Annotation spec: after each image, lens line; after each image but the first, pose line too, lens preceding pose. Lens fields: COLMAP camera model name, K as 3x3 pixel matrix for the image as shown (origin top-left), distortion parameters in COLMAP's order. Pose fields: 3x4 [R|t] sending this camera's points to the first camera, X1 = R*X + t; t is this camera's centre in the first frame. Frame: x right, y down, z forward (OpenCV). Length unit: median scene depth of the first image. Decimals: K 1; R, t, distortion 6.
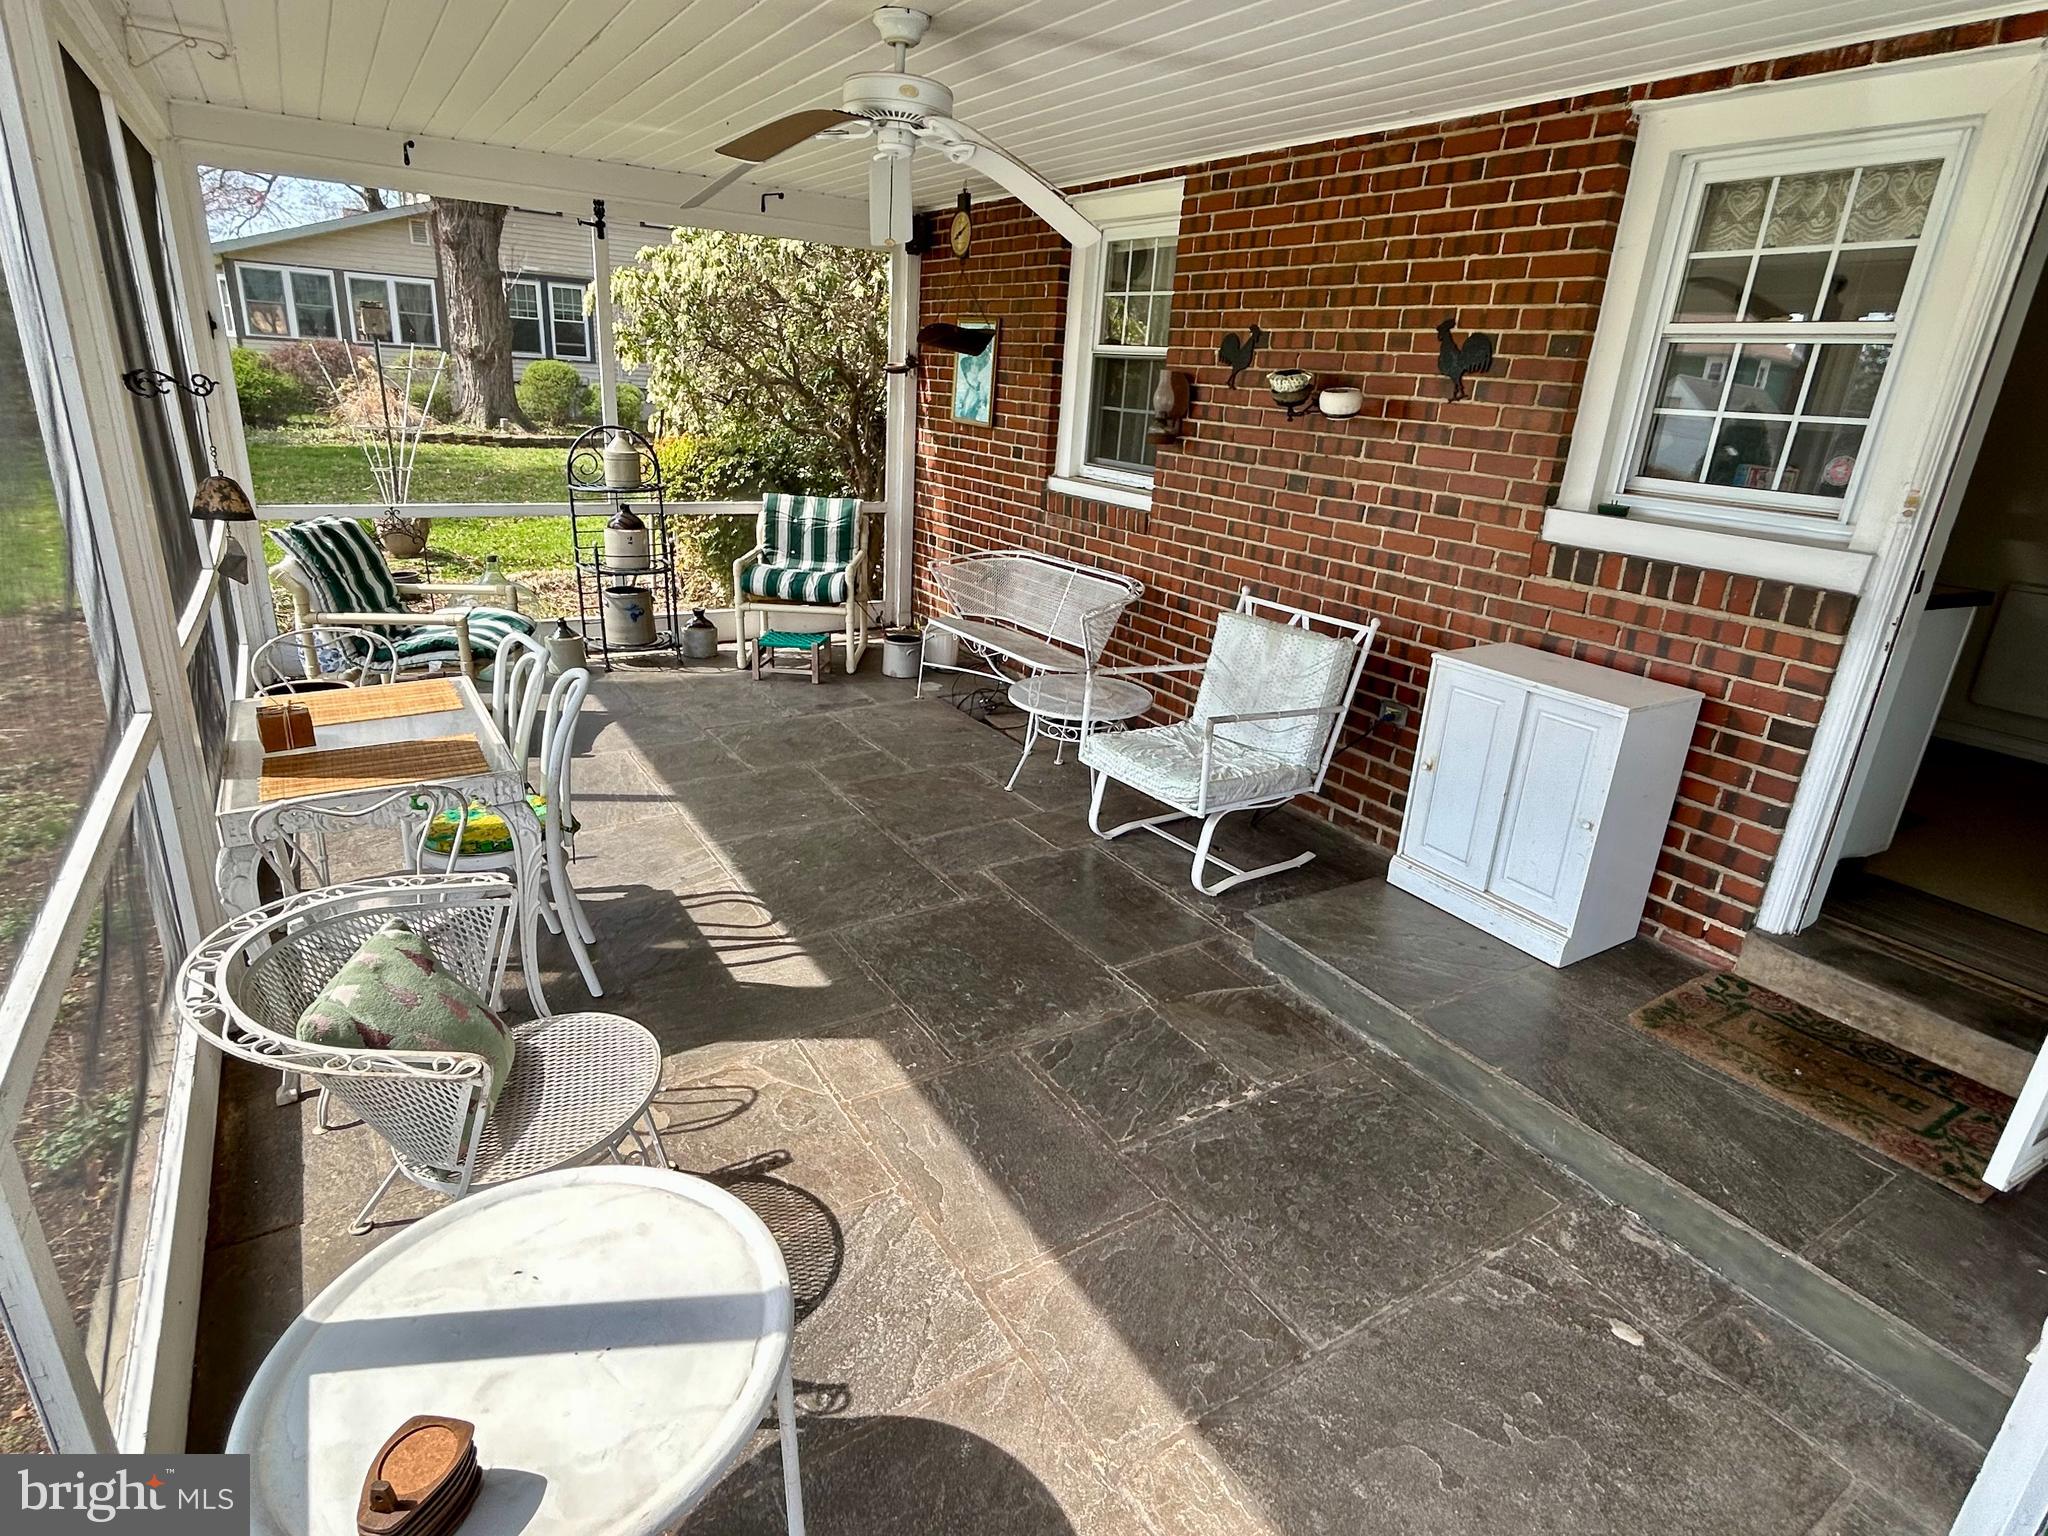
lens RADIAL K [[1082.8, 0, 1018.9], [0, 1082.8, 765.0], [0, 0, 1]] dist [-0.004960, 0.003830]
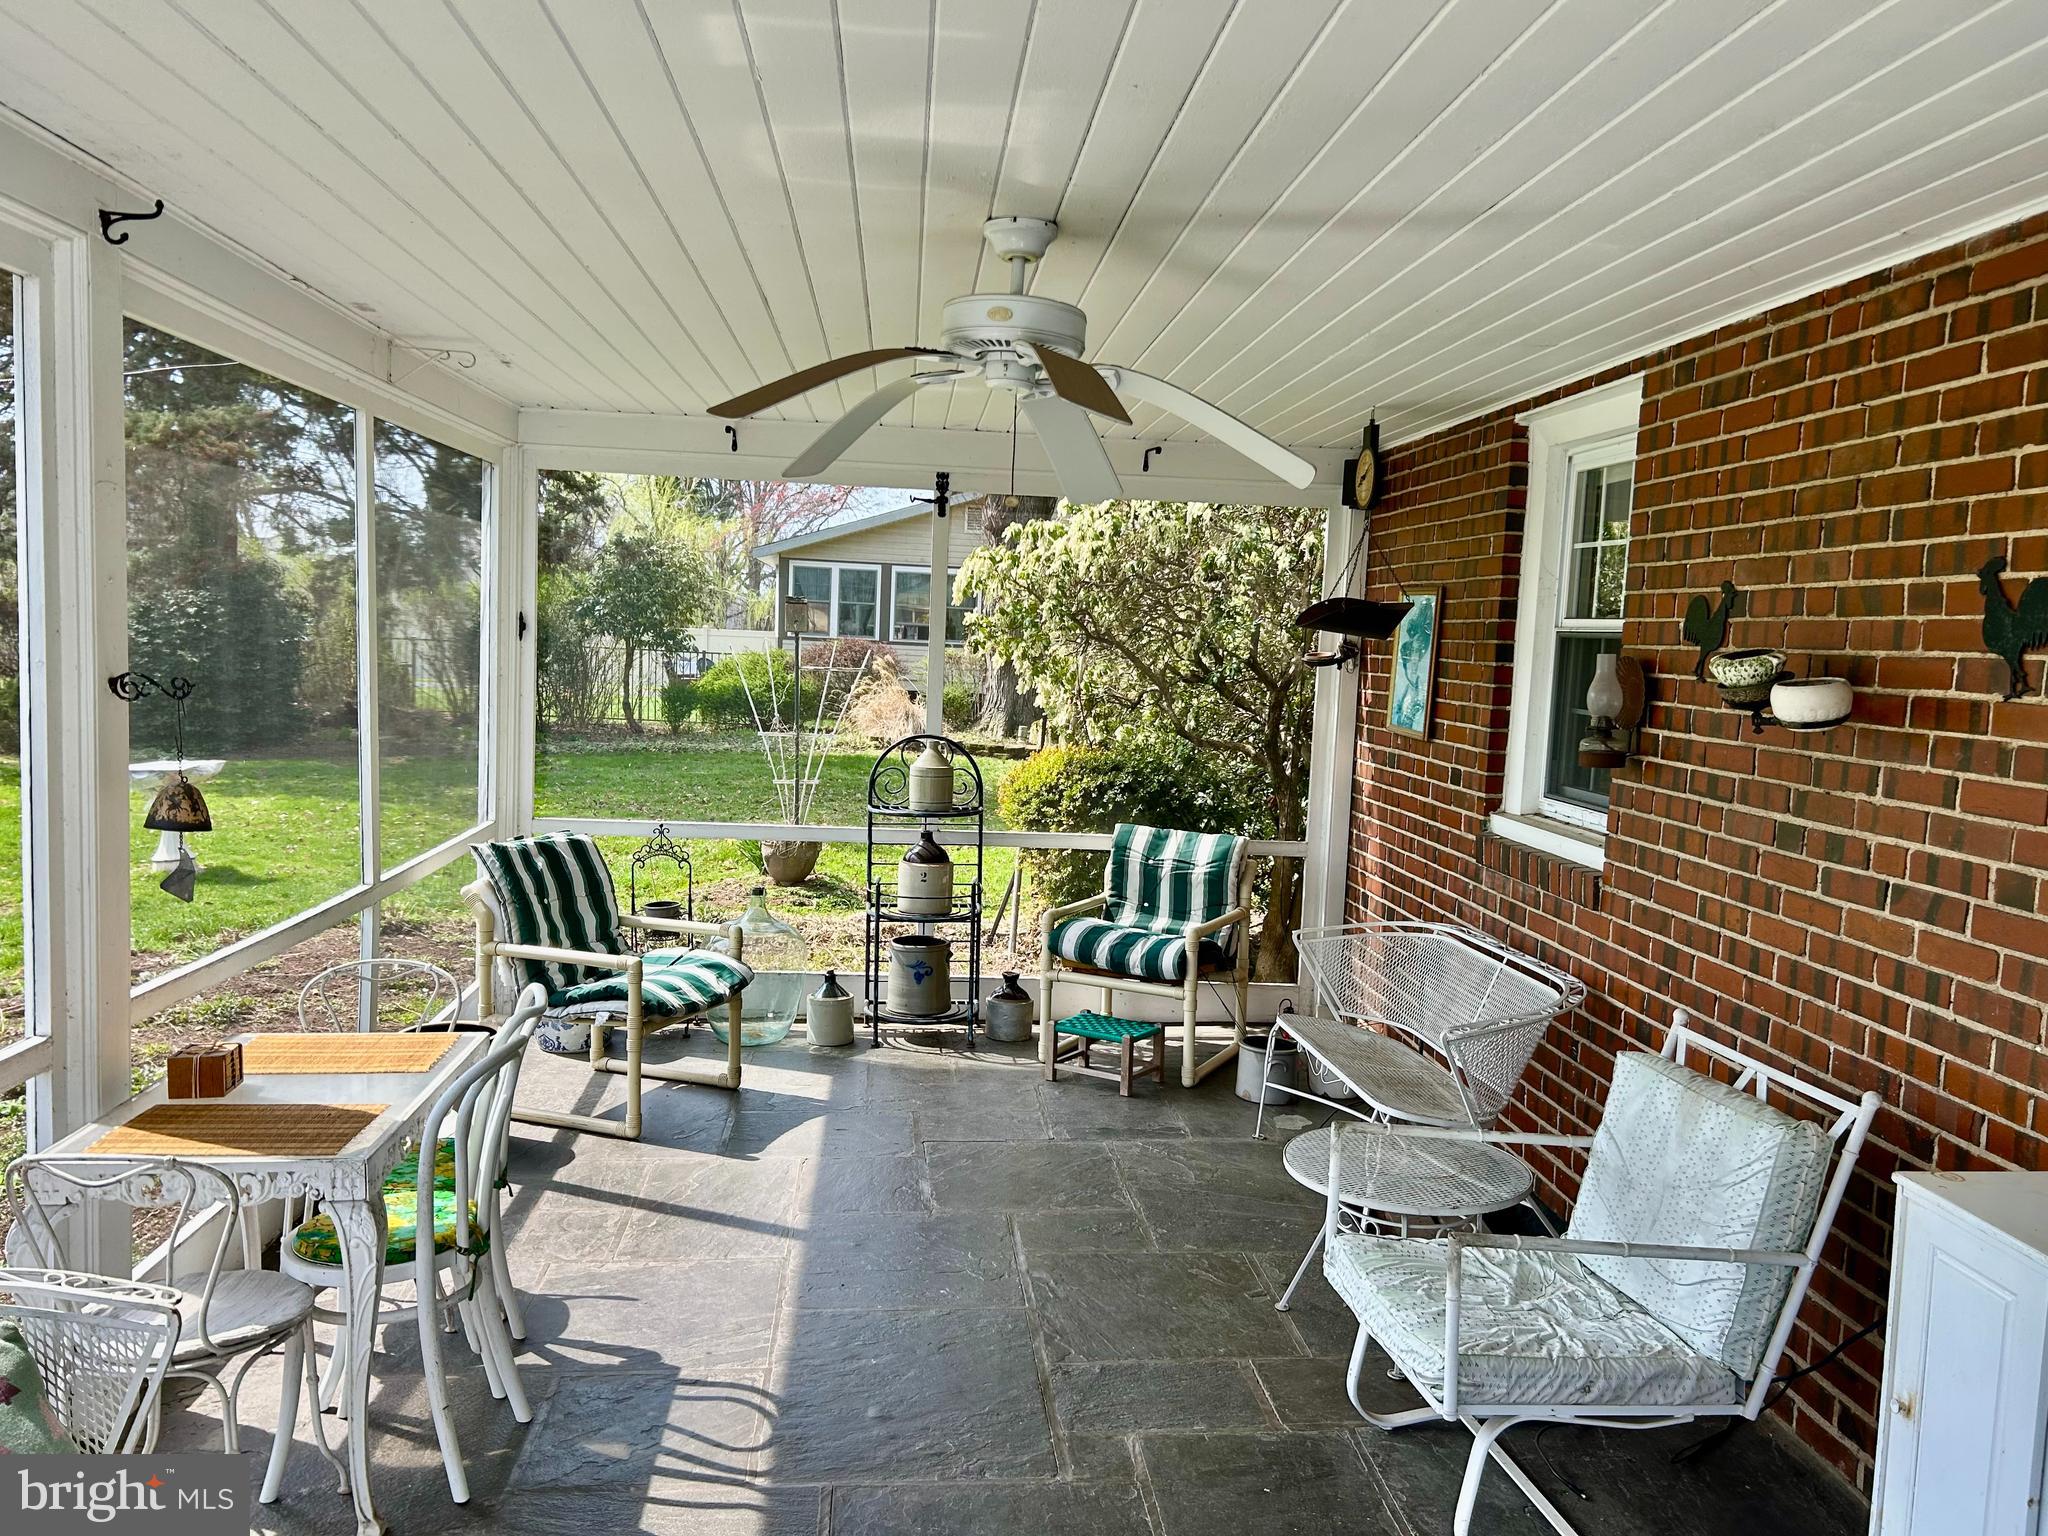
lens RADIAL K [[1540.0, 0, 1007.5], [0, 1540.0, 778.9], [0, 0, 1]] dist [0.062740, -0.075498]
pose [[0.882630, 0.019466, -0.469665, 0.329225], [-0.146637, 0.960686, -0.235755, -0.043865], [0.446611, 0.276954, 0.850785, 0.134313]]
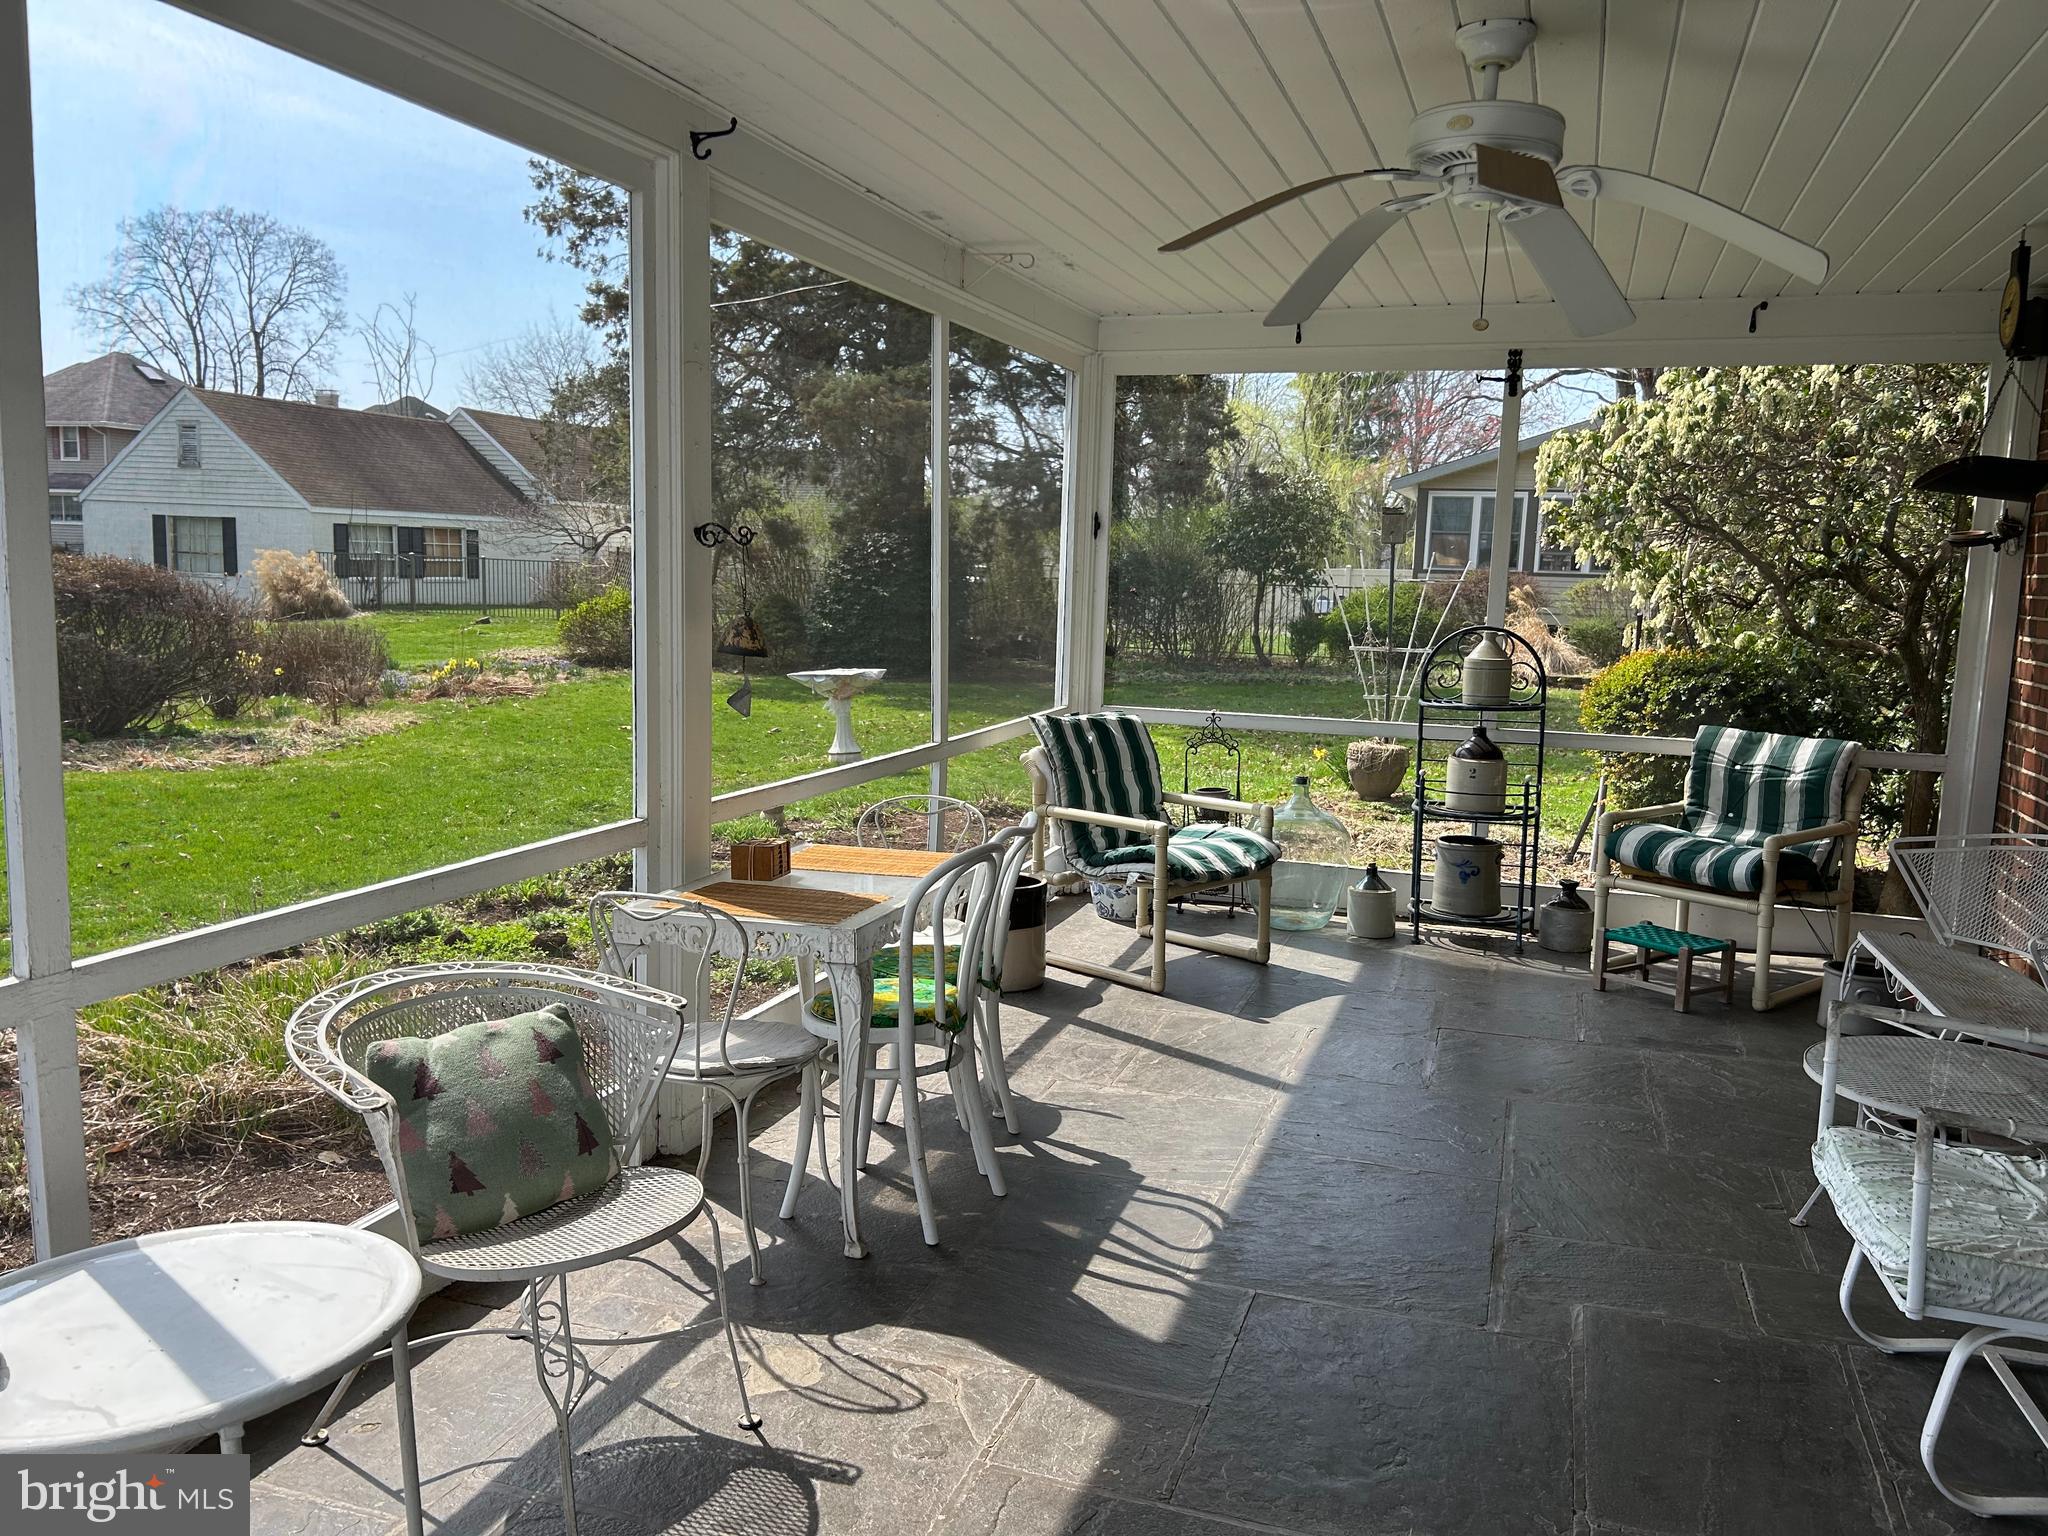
lens RADIAL K [[1540.0, 0, 1027.8], [0, 1540.0, 768.1], [0, 0, 1]] dist [0.062740, -0.075498]
pose [[0.626383, 0.062144, -0.777035, 0.440252], [-0.254515, 0.958492, -0.128513, 0.003264], [0.736795, 0.278265, 0.616199, 0.203281]]
